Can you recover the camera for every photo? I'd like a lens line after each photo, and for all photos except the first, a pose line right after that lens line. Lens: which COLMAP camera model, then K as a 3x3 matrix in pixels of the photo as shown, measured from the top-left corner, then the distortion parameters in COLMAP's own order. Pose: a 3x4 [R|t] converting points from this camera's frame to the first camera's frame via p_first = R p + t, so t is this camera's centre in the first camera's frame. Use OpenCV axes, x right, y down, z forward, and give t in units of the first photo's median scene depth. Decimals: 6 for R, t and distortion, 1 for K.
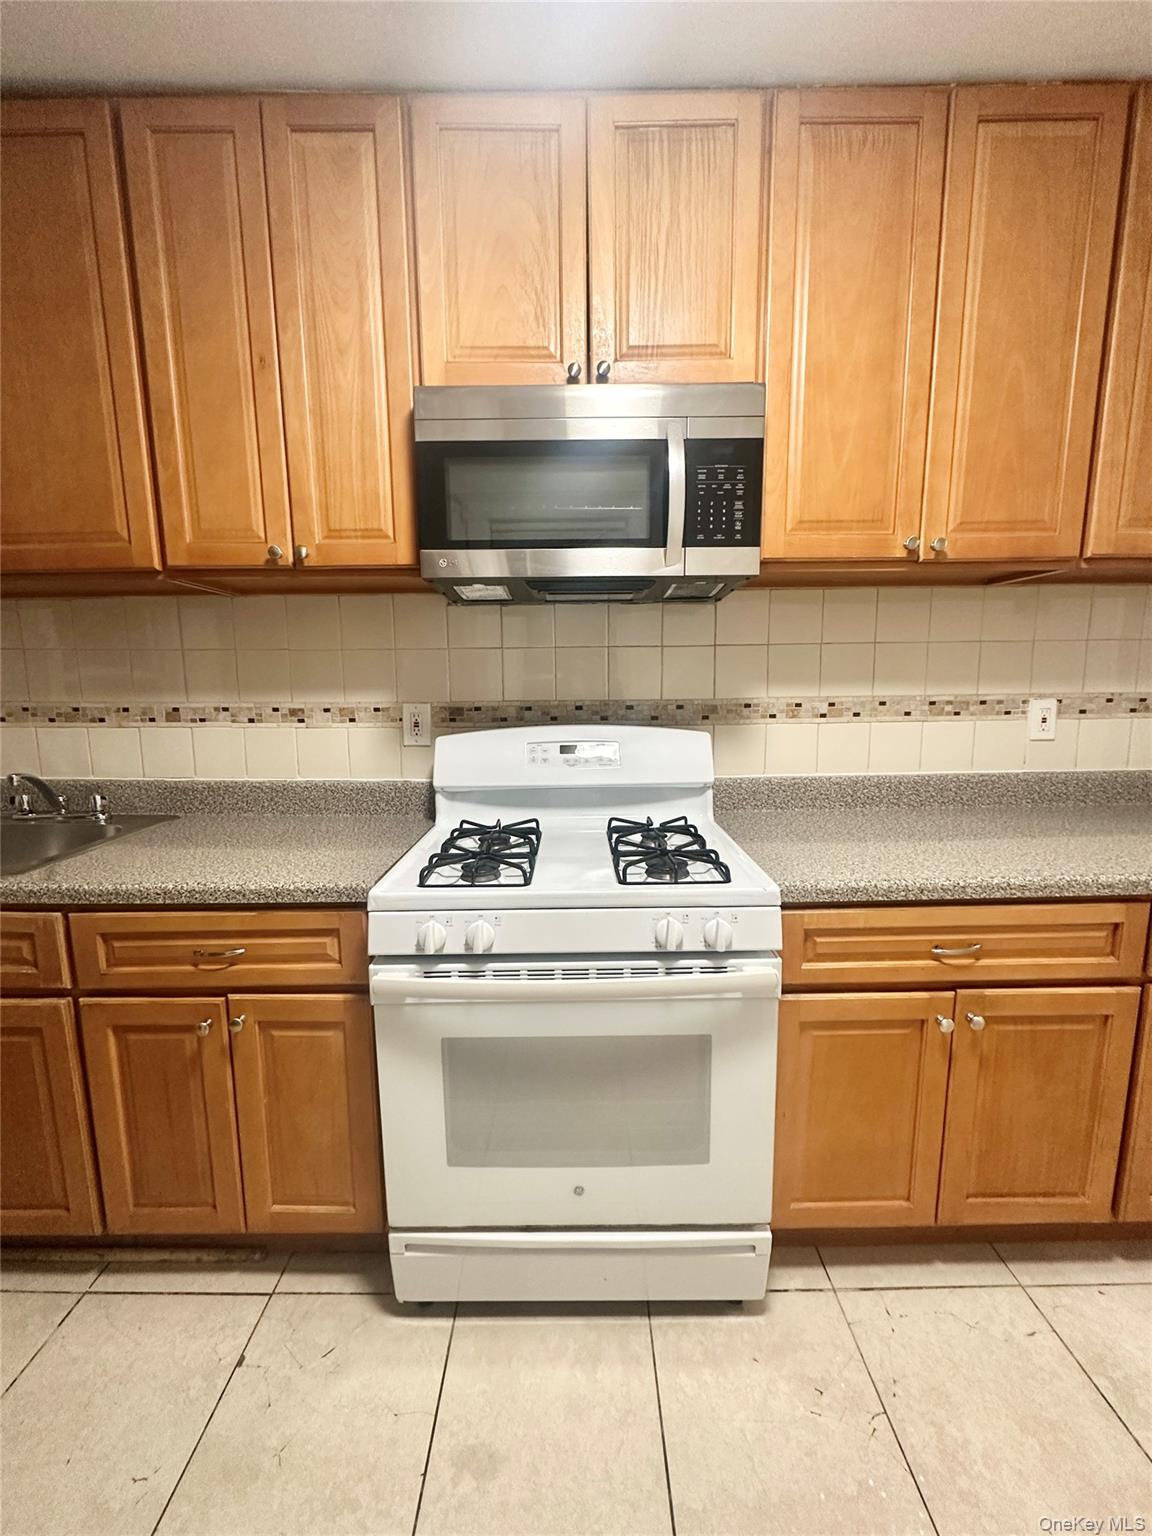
lens RADIAL K [[610.5, 0, 576.0], [0, 610.5, 768.0], [0, 0, 1]] dist [-0.001565, 0.000003]
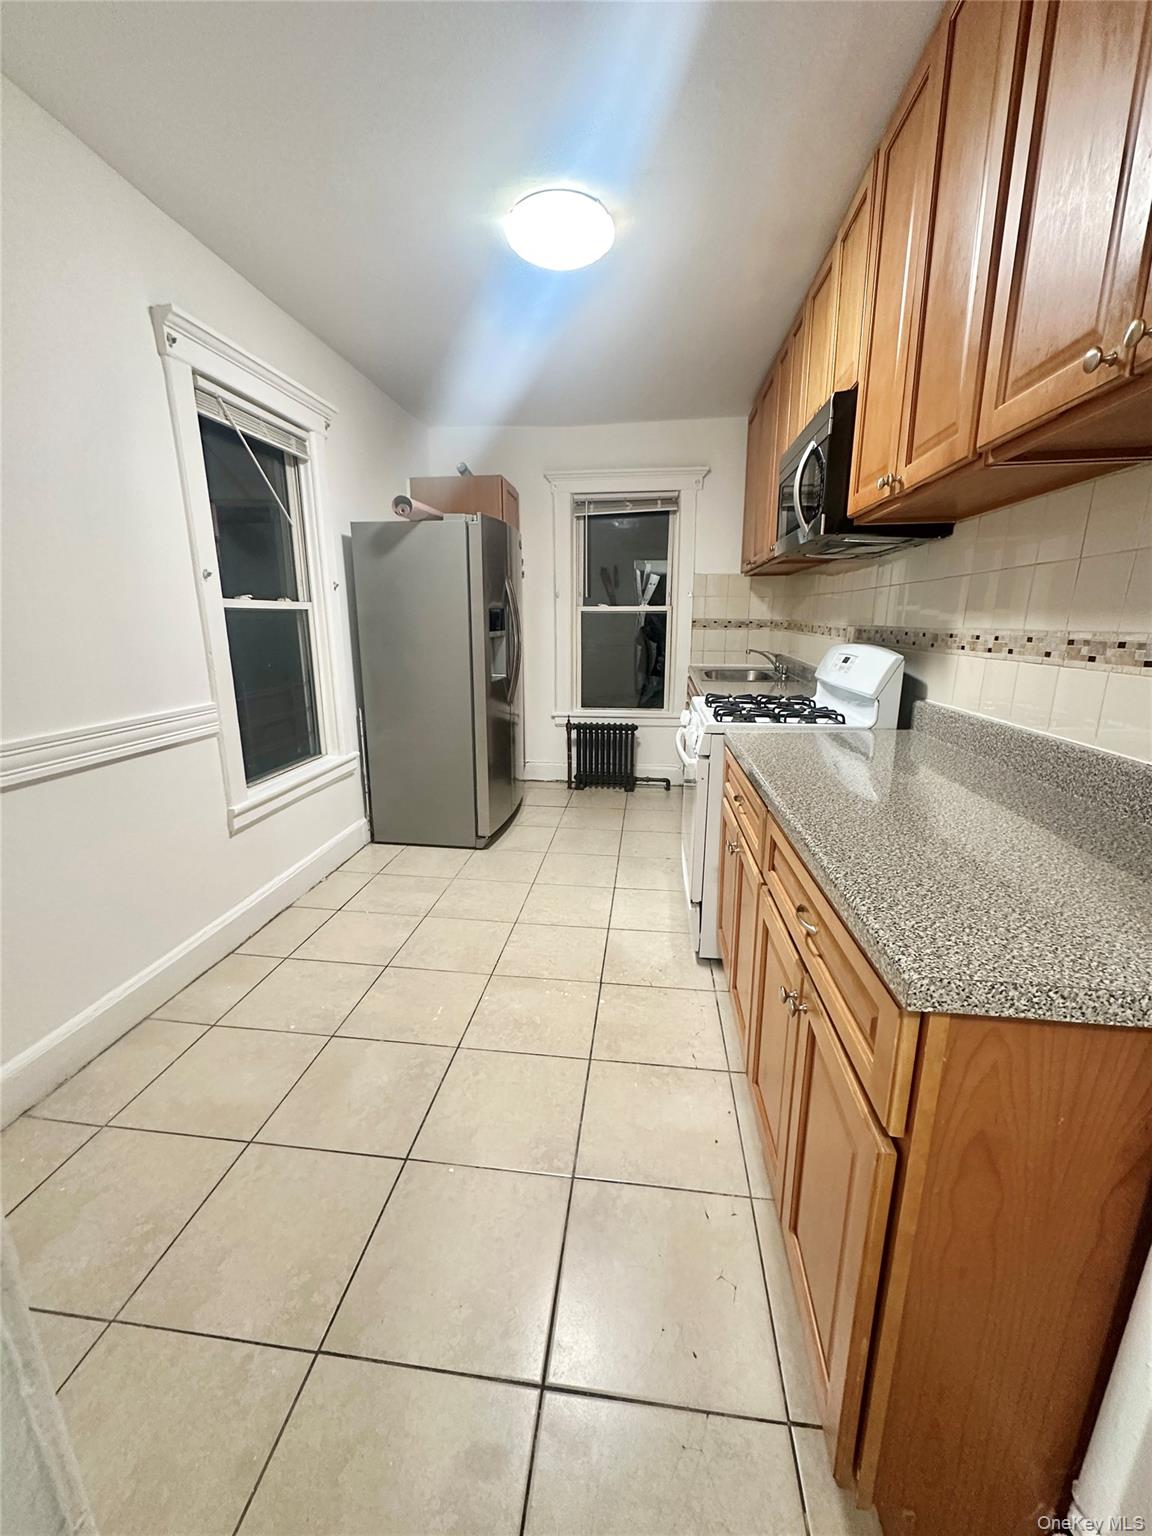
lens RADIAL K [[610.5, 0, 576.0], [0, 610.5, 768.0], [0, 0, 1]] dist [-0.001565, 0.000003]
pose [[-0.126144, 0.246818, -0.960817, 1.428571], [-0.143632, 0.953803, 0.263873, -0.069333], [0.981559, 0.171290, -0.084866, 0.490525]]
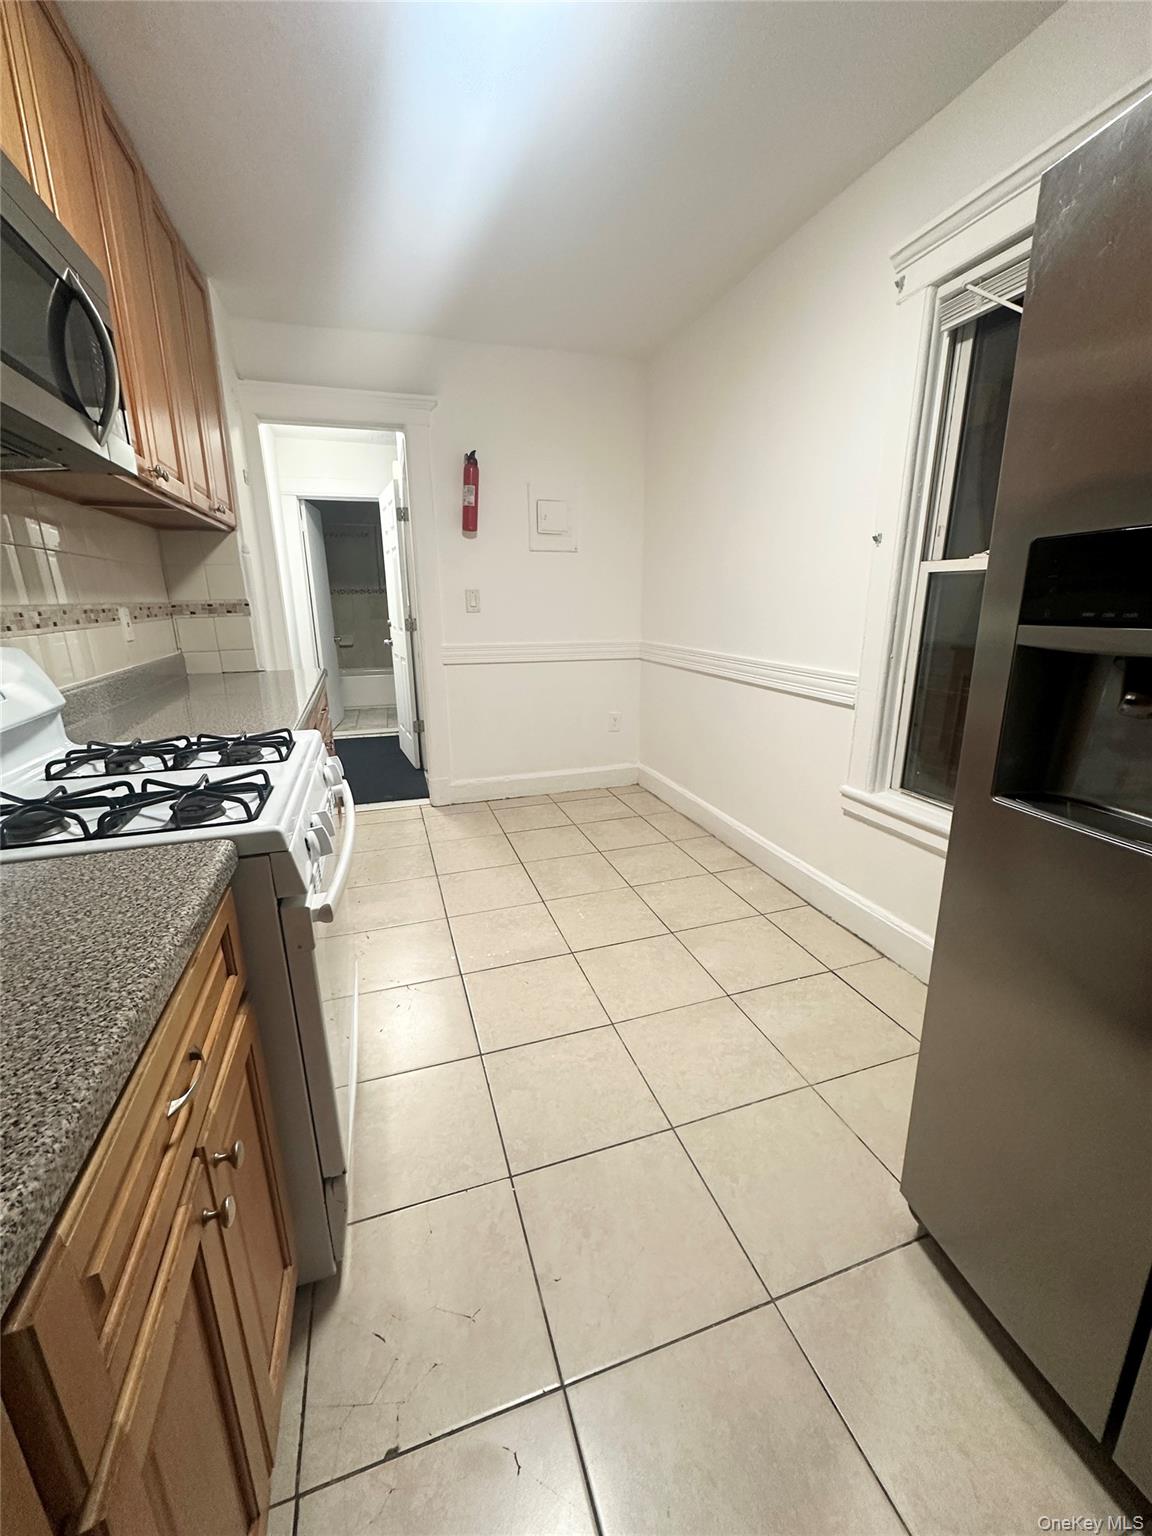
lens RADIAL K [[610.5, 0, 576.0], [0, 610.5, 768.0], [0, 0, 1]] dist [-0.001565, 0.000003]
pose [[-0.305843, -0.243560, 0.920401, -0.775896], [0.152418, 0.941731, 0.299853, -0.035025], [-0.939802, 0.231994, -0.250899, 0.505397]]
